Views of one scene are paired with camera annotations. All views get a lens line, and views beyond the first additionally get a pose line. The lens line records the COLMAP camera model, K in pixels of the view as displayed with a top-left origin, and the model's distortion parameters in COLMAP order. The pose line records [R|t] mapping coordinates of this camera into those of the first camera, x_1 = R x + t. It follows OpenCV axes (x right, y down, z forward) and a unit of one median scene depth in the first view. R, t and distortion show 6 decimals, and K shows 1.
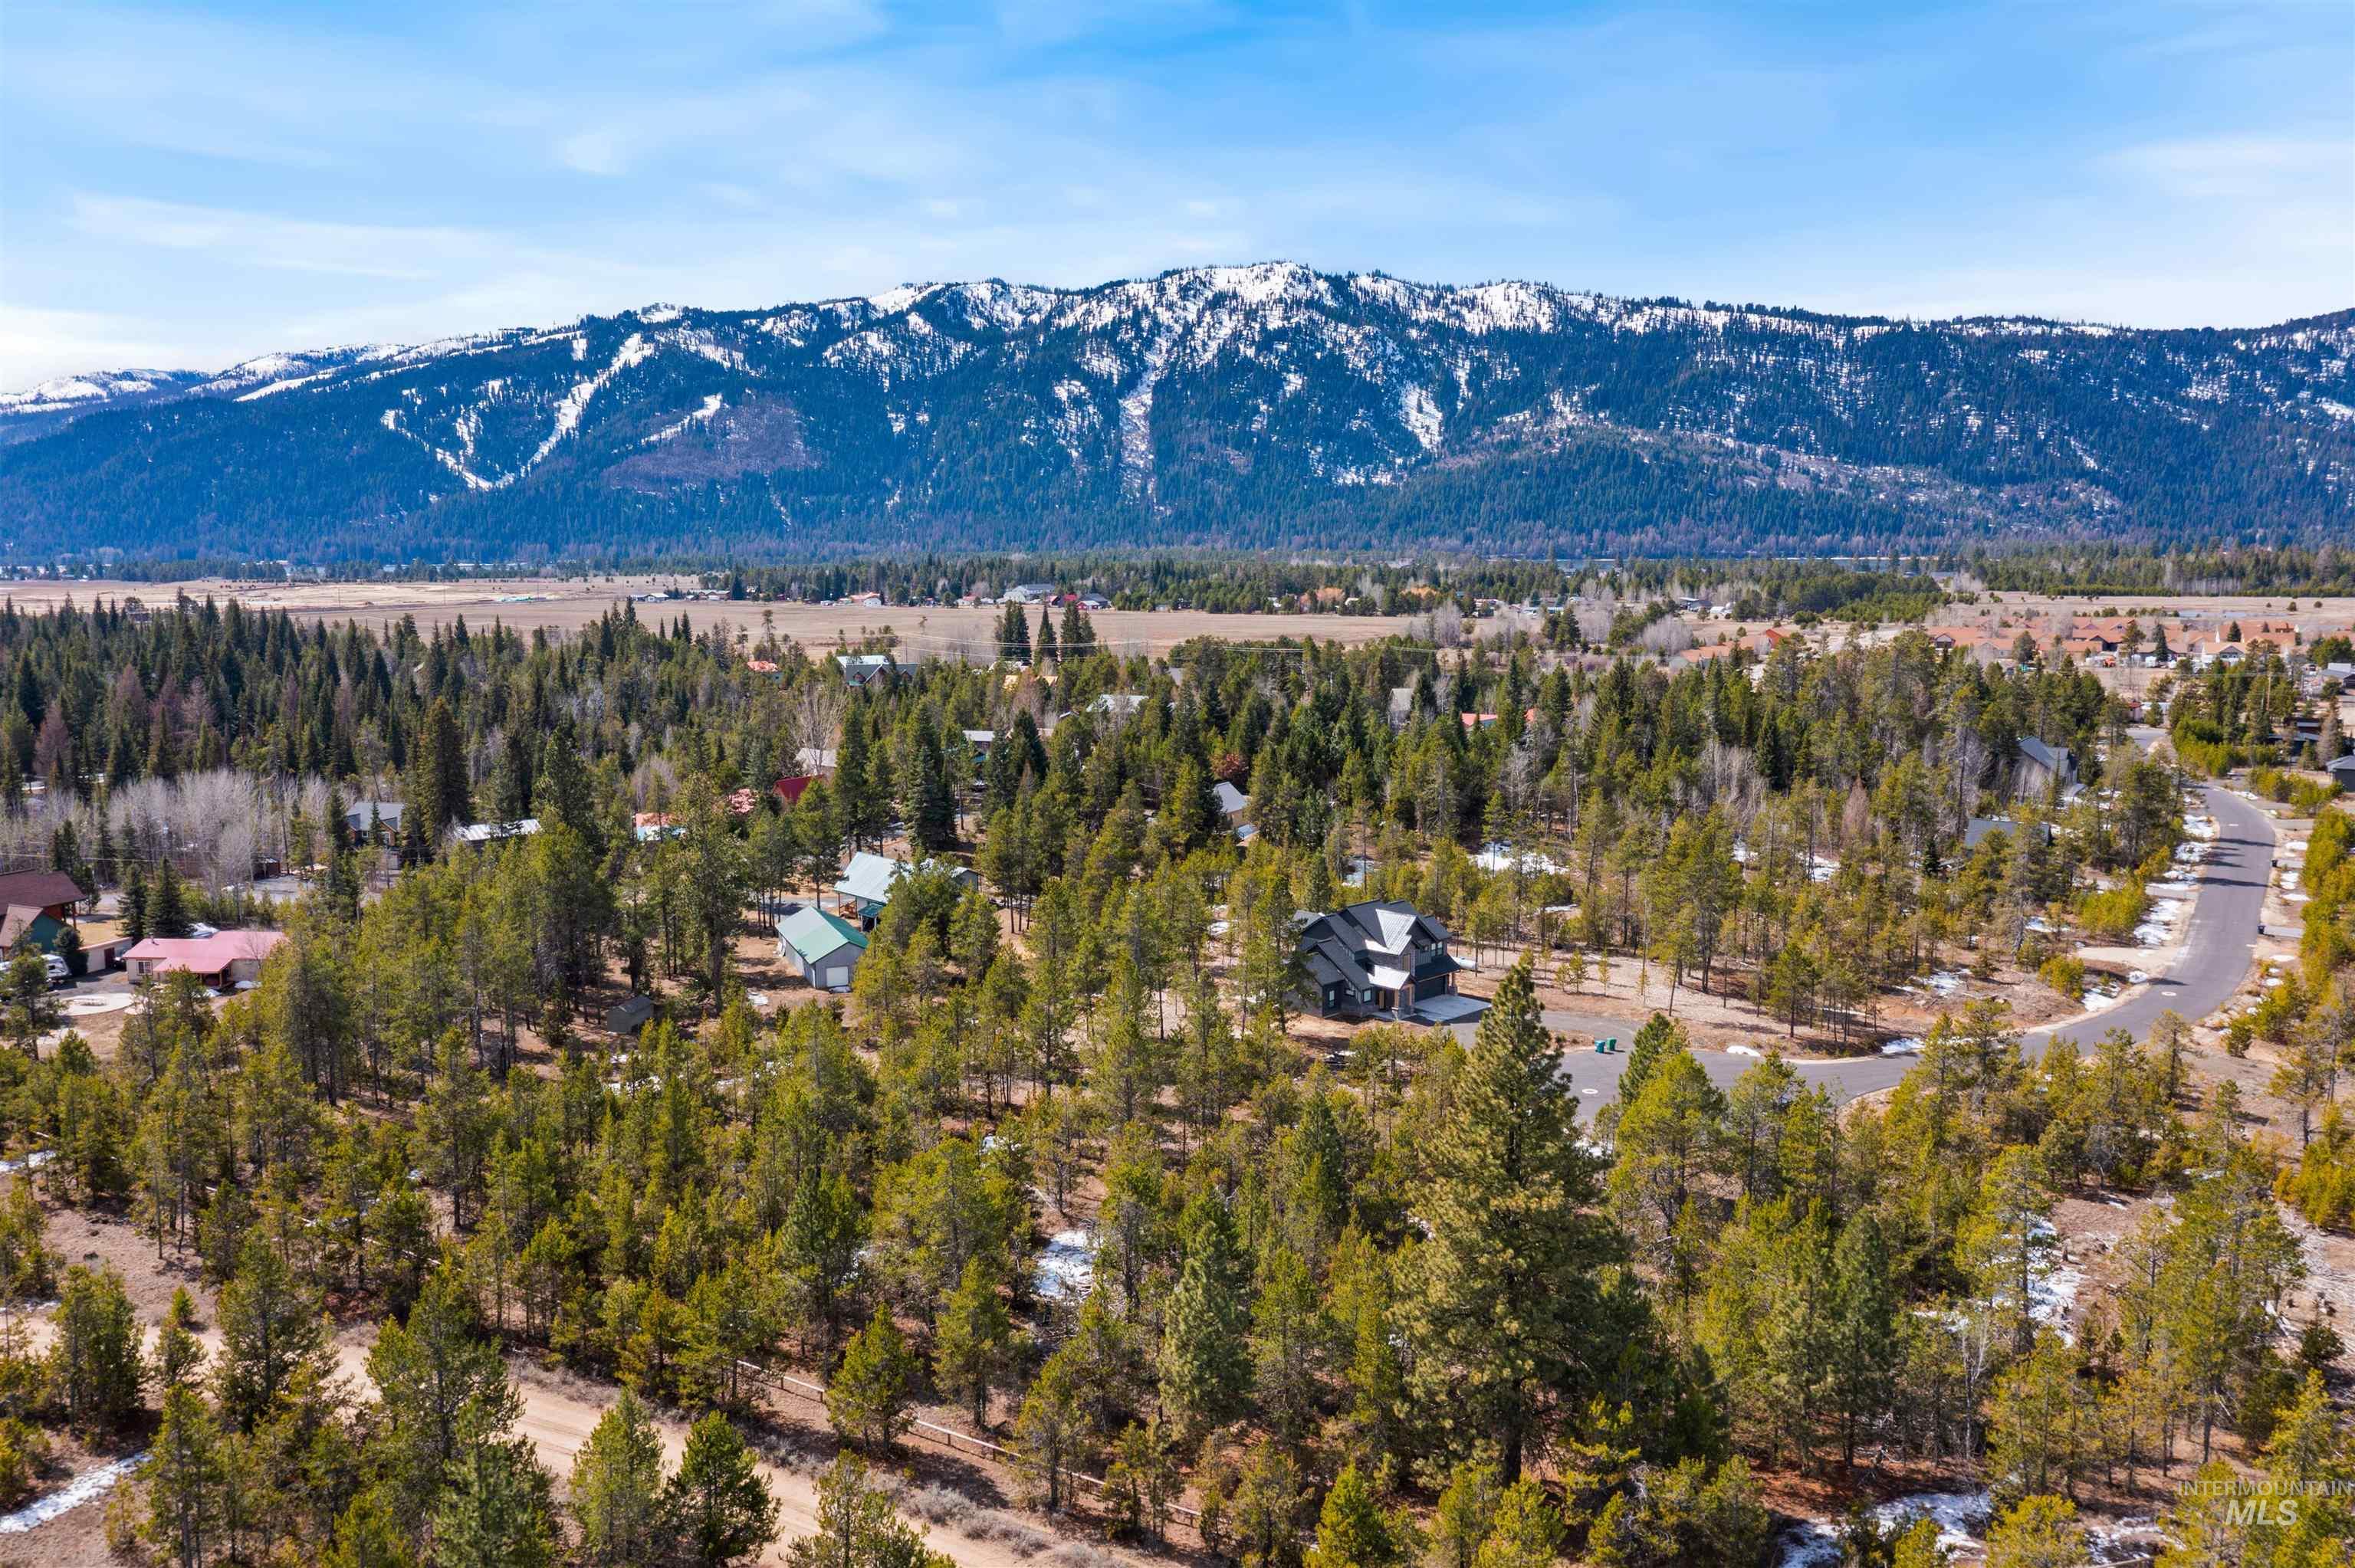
lens RADIAL K [[1855.8, 0, 1172.7], [0, 1855.8, 777.6], [0, 0, 1]] dist [-0.016679, 0.001016]
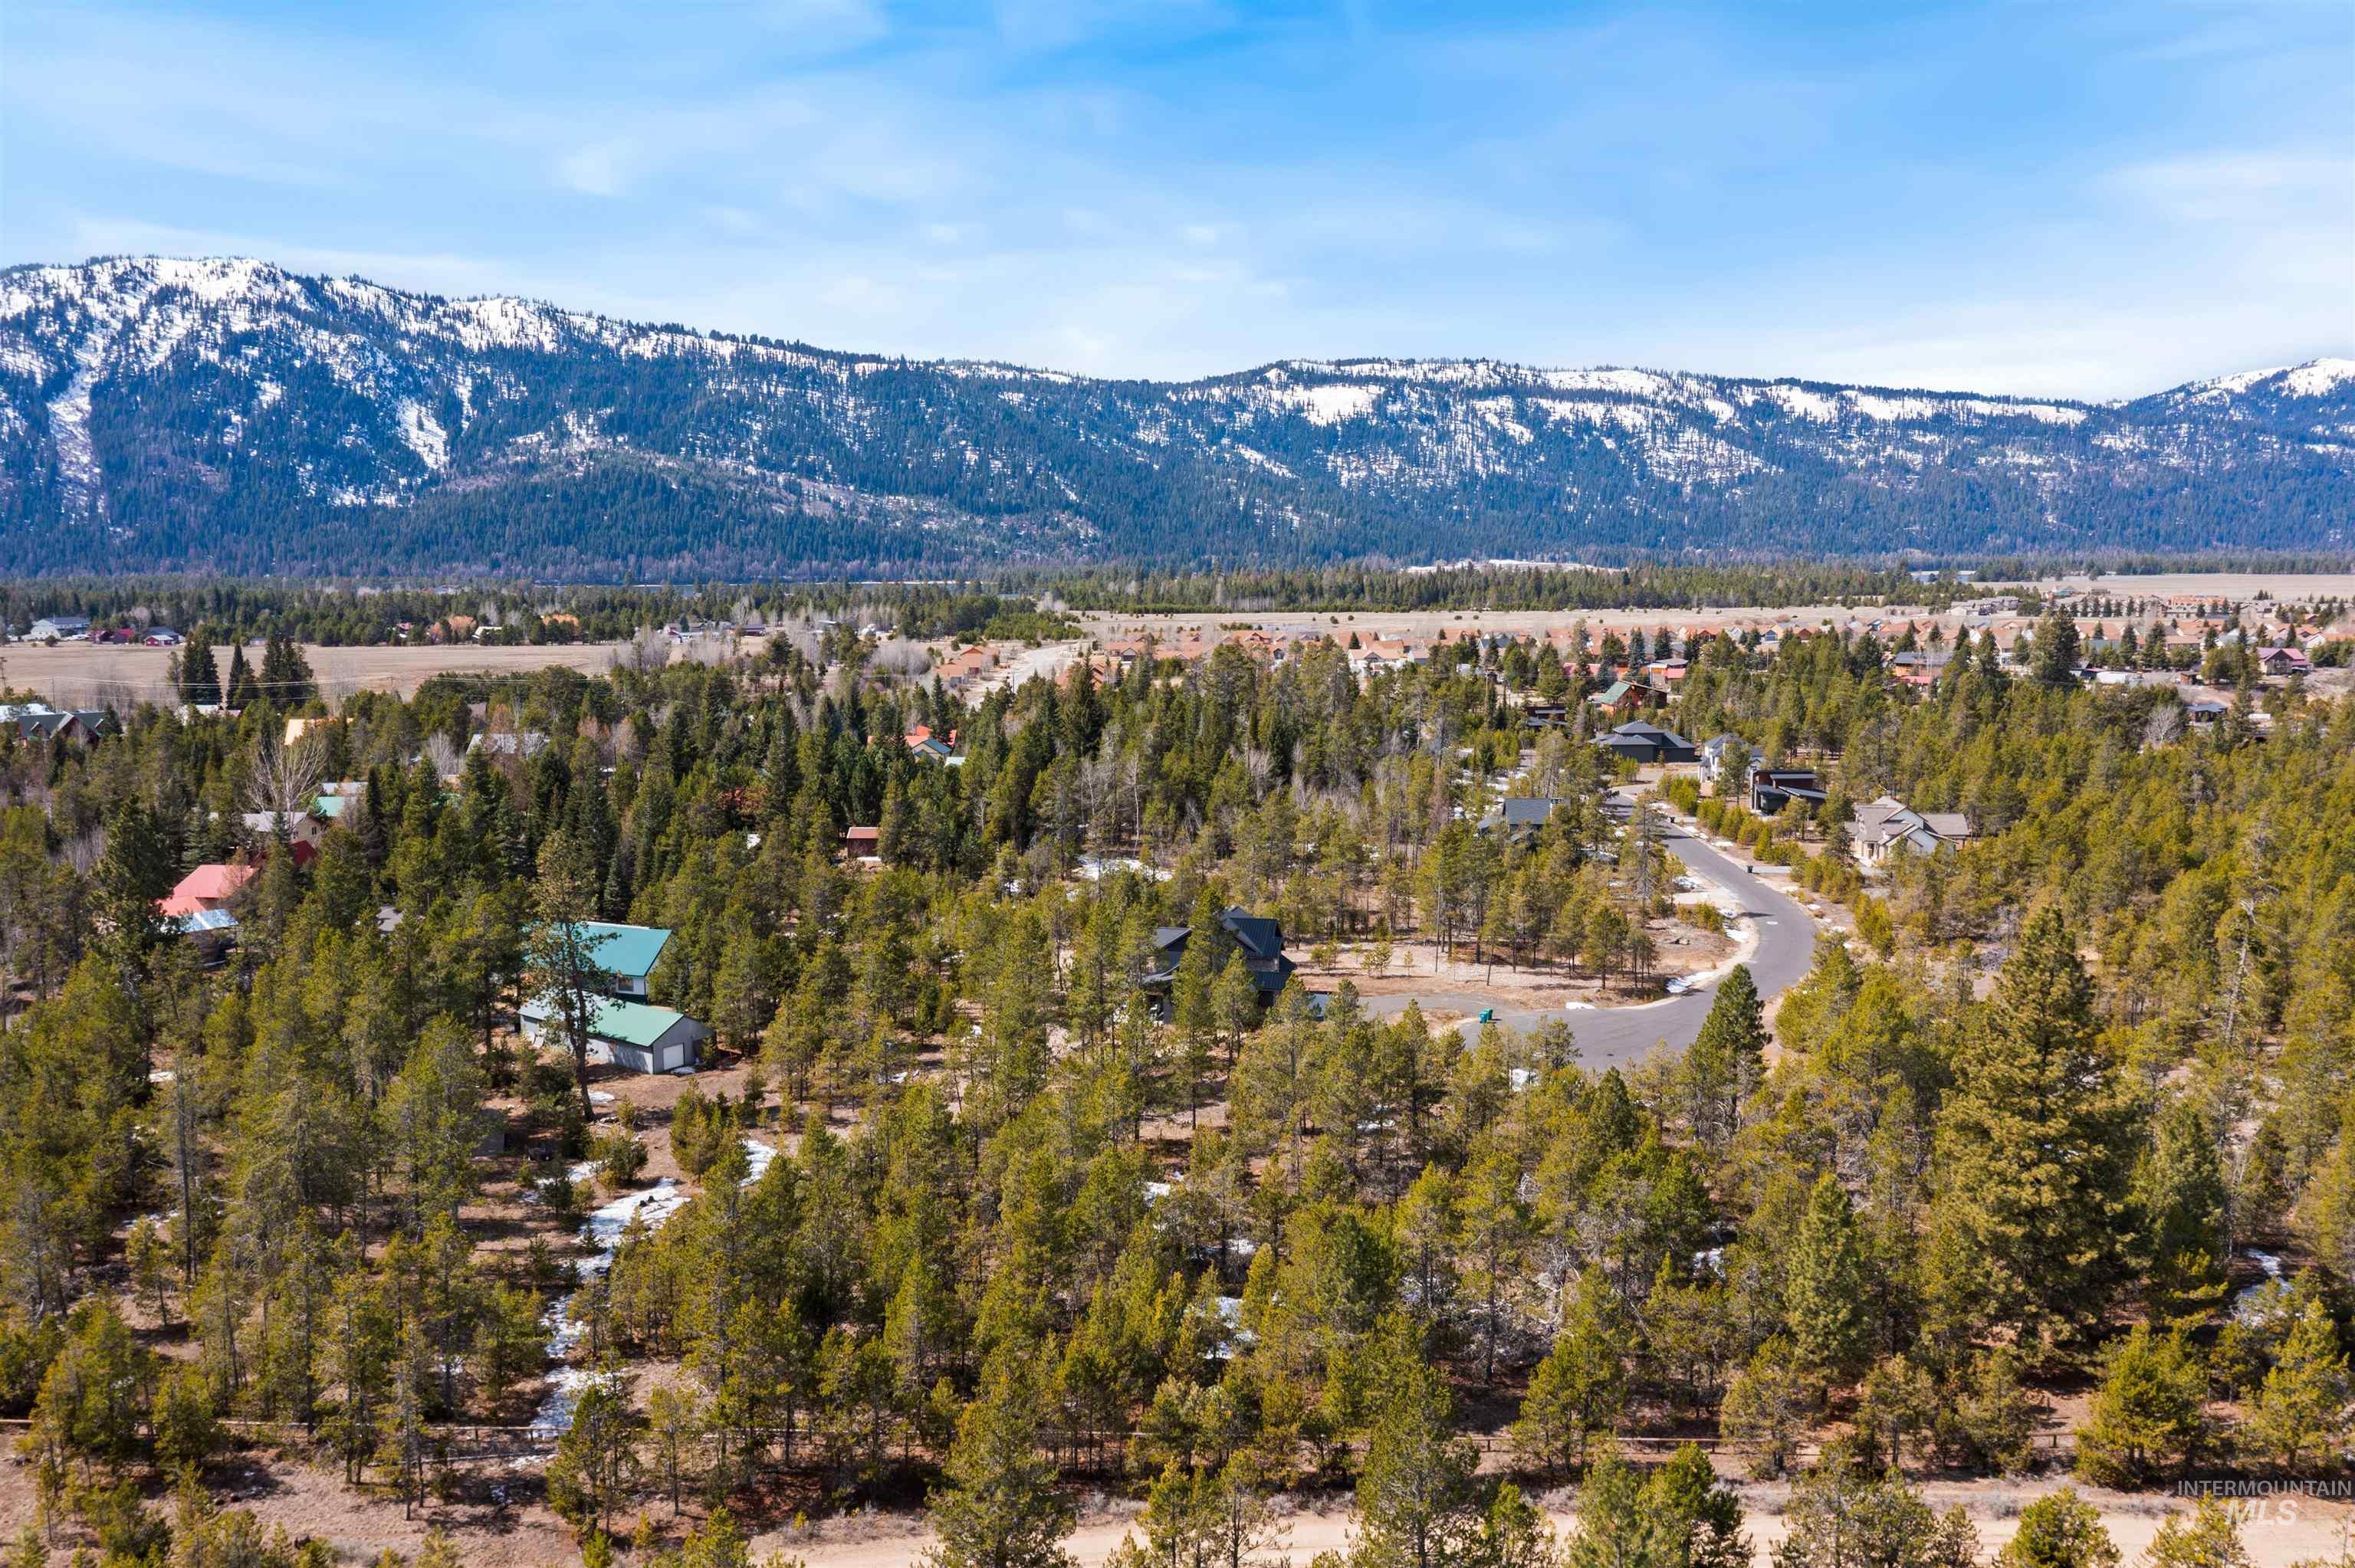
lens RADIAL K [[1855.8, 0, 1172.7], [0, 1855.8, 777.6], [0, 0, 1]] dist [-0.016679, 0.001016]
pose [[0.862518, -0.056213, 0.502895, -0.017887], [0.063247, 0.997993, 0.003080, -0.000575], [-0.502059, 0.029150, 0.864342, 0.006715]]
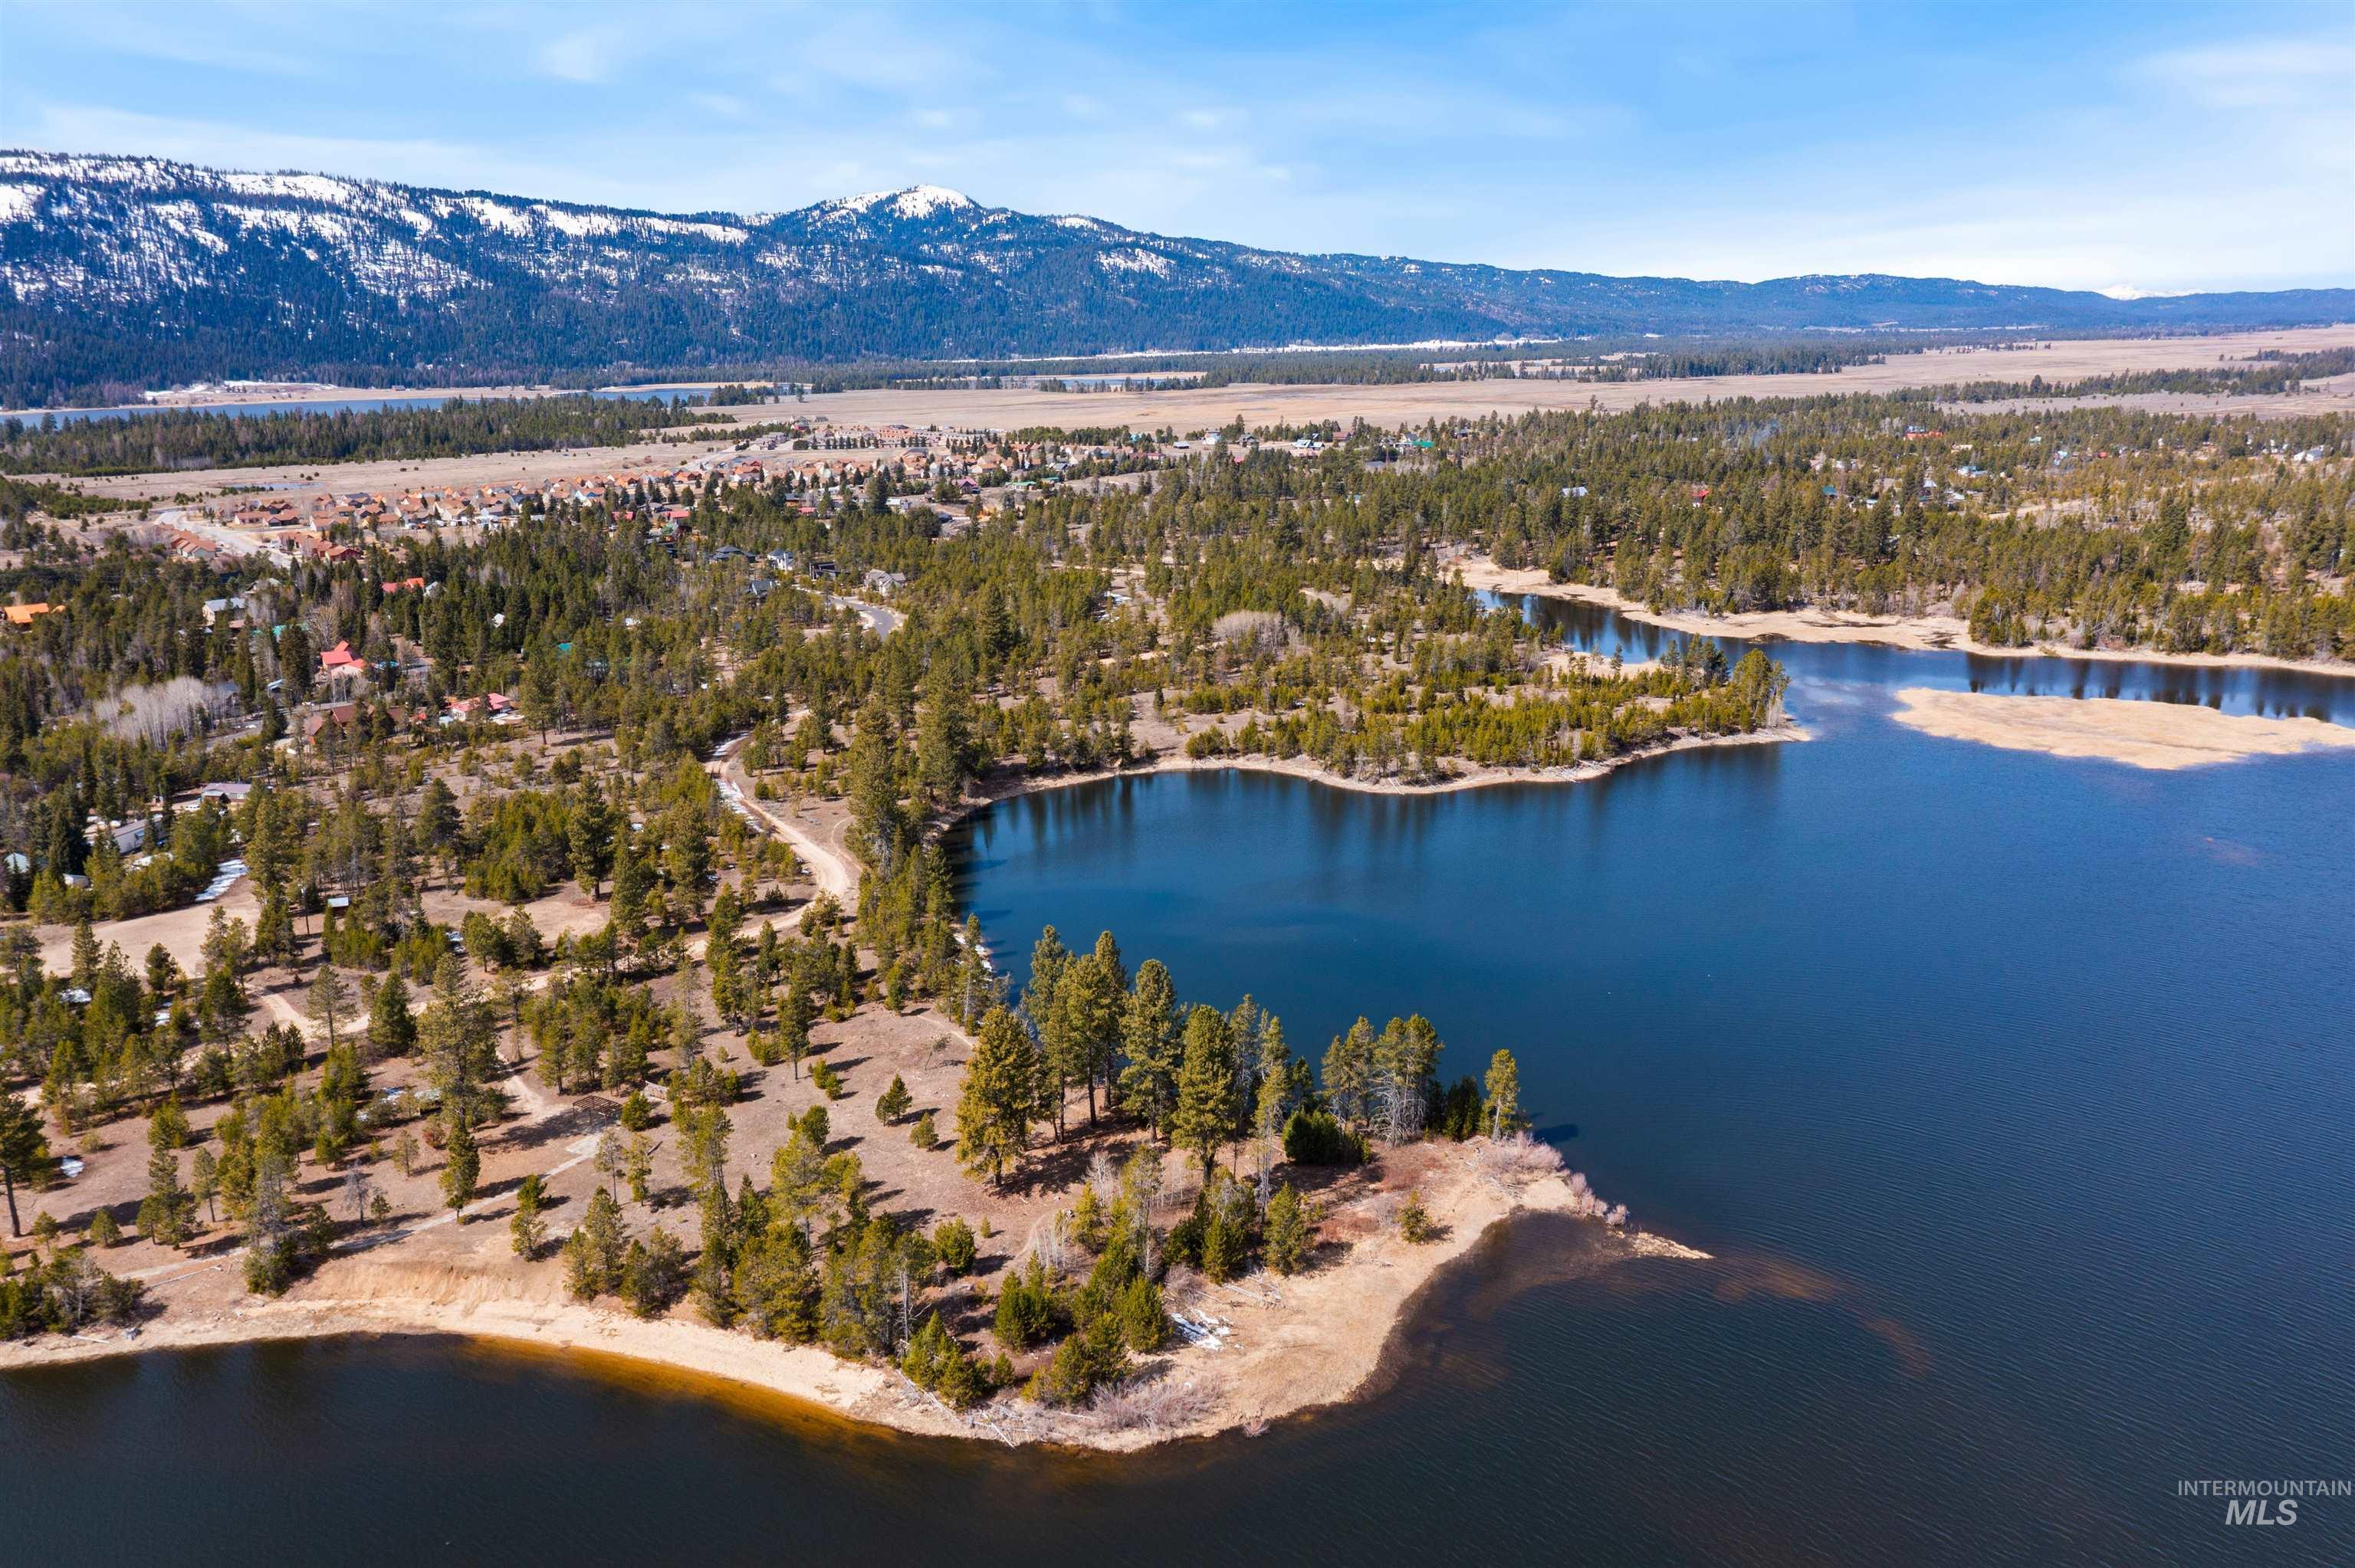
lens RADIAL K [[1855.8, 0, 1172.7], [0, 1855.8, 777.6], [0, 0, 1]] dist [-0.016679, 0.001016]
pose [[0.352297, -0.213009, 0.911326, -0.121351], [0.129394, 0.975489, 0.177985, -0.006517], [-0.926900, 0.055217, 0.371224, -0.042147]]
